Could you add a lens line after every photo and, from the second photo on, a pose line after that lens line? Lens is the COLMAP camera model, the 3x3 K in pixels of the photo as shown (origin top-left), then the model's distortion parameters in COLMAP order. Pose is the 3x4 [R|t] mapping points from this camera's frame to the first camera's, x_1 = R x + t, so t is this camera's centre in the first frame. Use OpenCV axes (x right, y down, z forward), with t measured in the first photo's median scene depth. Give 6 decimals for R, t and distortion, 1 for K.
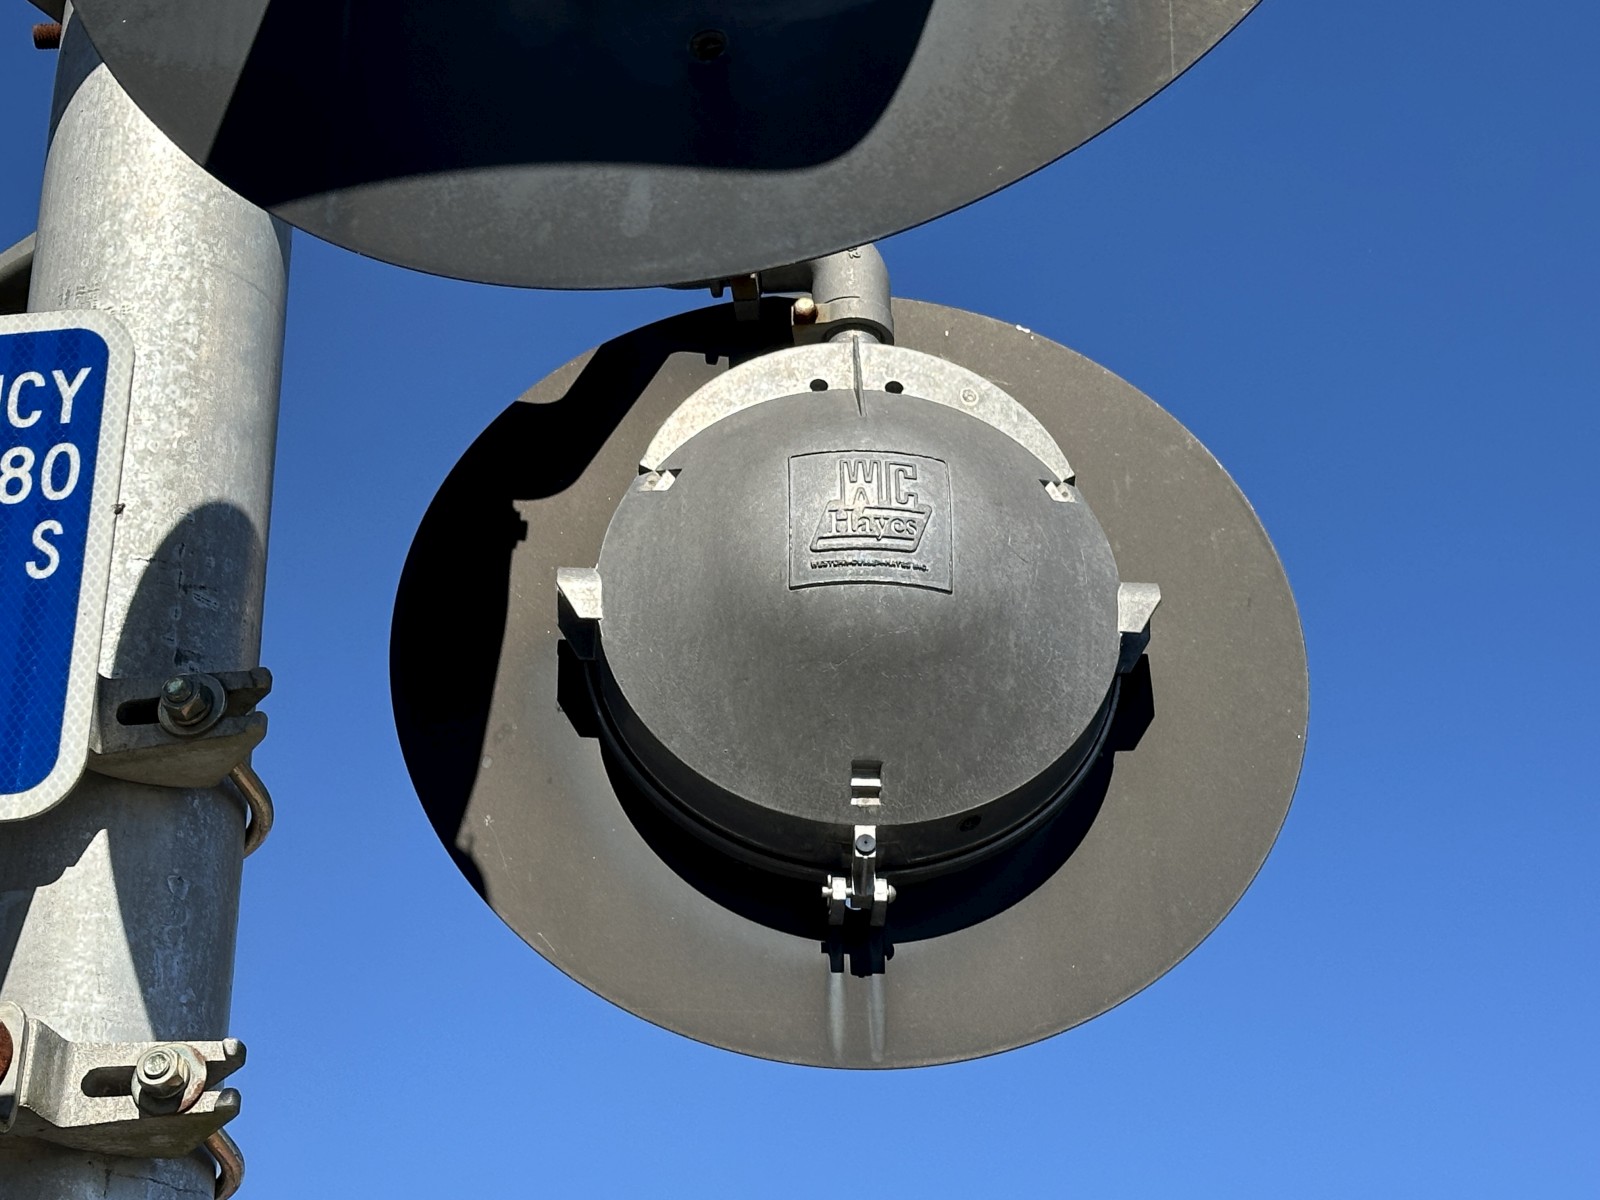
lens RADIAL K [[3181.5, 0, 722.9], [0, 3181.5, 606.1], [0, 0, 1]] dist [0.163148, -0.009278]
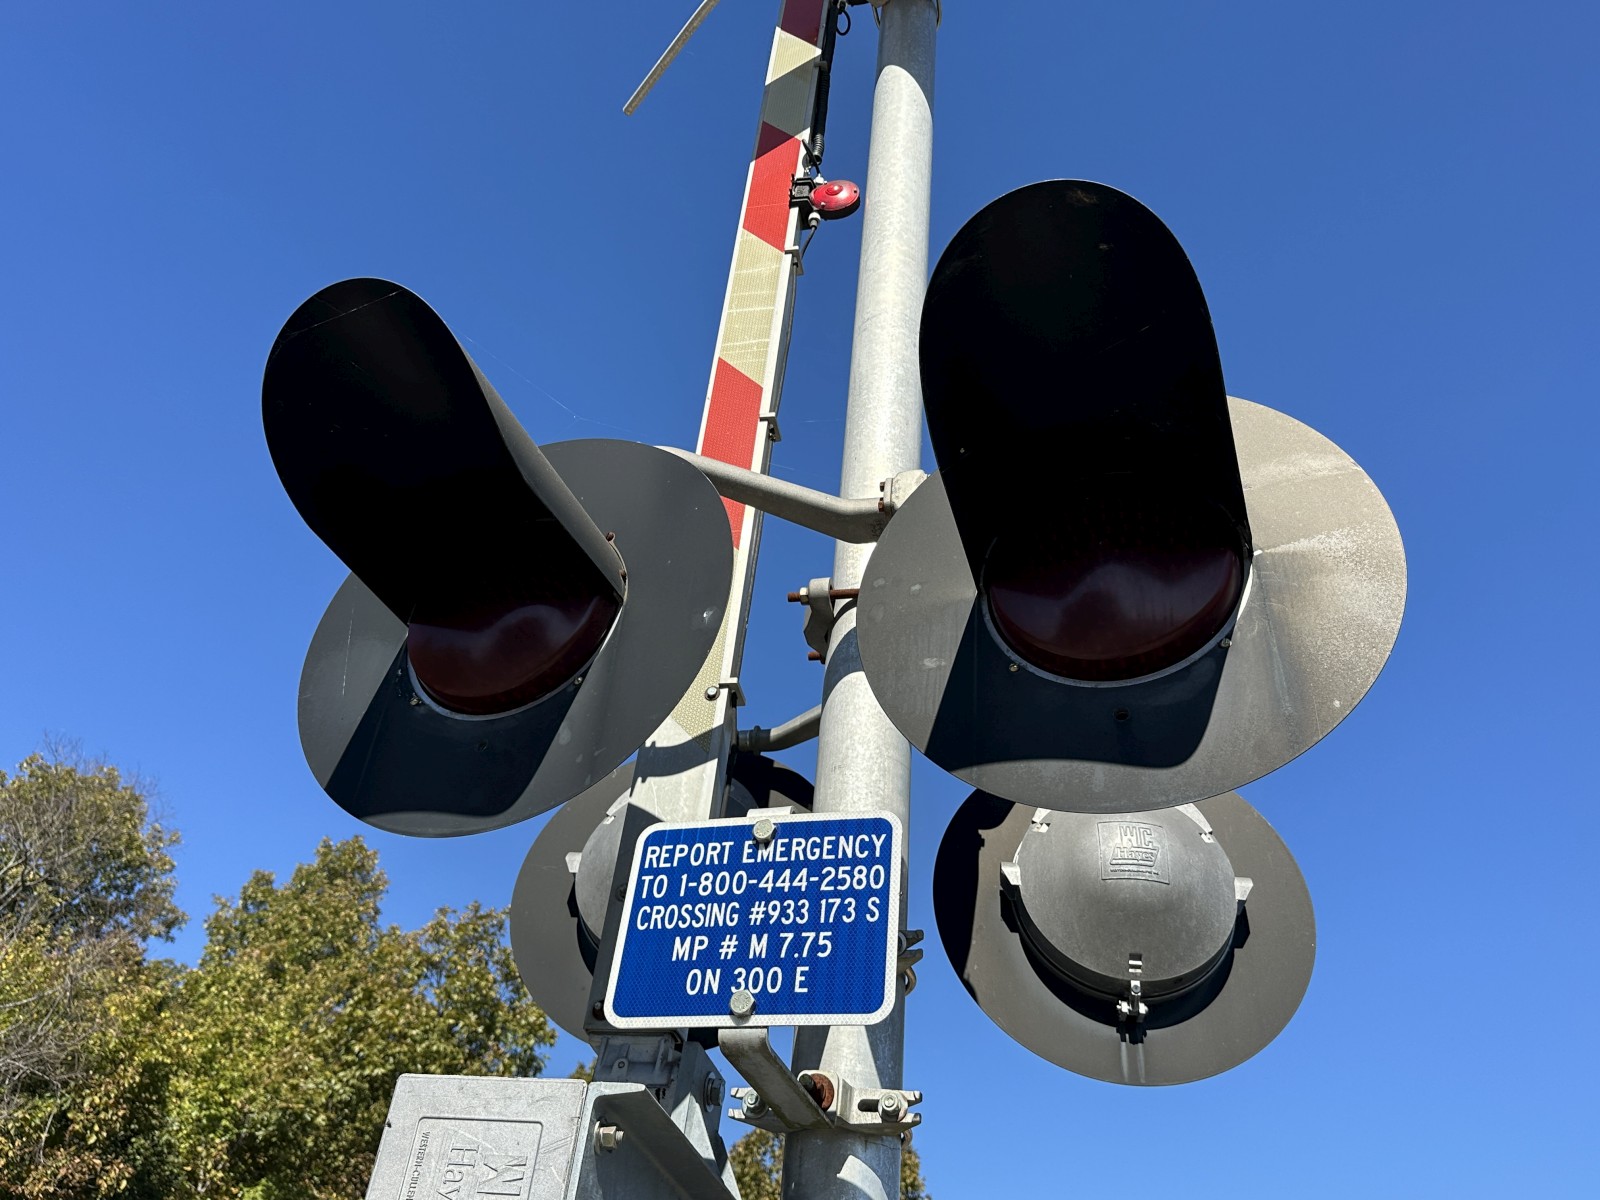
lens RADIAL K [[1263.1, 0, 800.0], [0, 1263.1, 600.0], [0, 0, 1]] dist [0.161917, -0.324574]
pose [[0.991678, 0.007482, -0.128523, -0.096052], [-0.025945, 0.989442, -0.142585, -0.081660], [0.126099, 0.144733, 0.981403, -0.046900]]
